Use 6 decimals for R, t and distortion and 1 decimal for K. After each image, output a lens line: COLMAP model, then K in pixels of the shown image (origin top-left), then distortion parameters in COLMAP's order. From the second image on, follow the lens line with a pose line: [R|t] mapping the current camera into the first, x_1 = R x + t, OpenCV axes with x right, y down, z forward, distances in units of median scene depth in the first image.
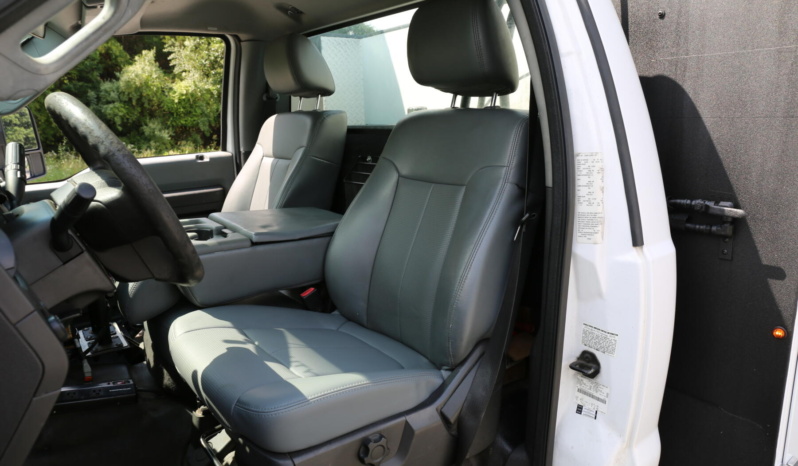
lens RADIAL K [[537.1, 0, 399.0], [0, 537.1, 232.9], [0, 0, 1]] dist [-0.090616, 0.061293]
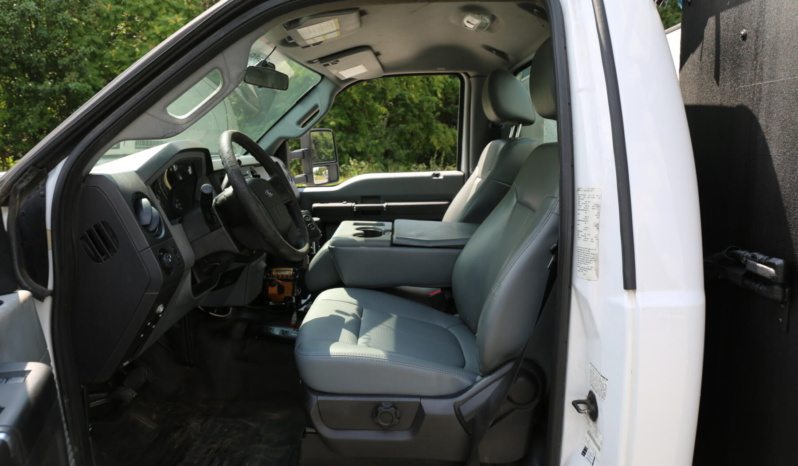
lens RADIAL K [[537.1, 0, 393.1], [0, 537.1, 232.5], [0, 0, 1]] dist [-0.090616, 0.061293]
pose [[0.785381, 0.114229, -0.608381, 0.604484], [-0.137658, 0.990445, 0.008257, -0.022752], [0.603512, 0.077263, 0.793602, -0.007903]]
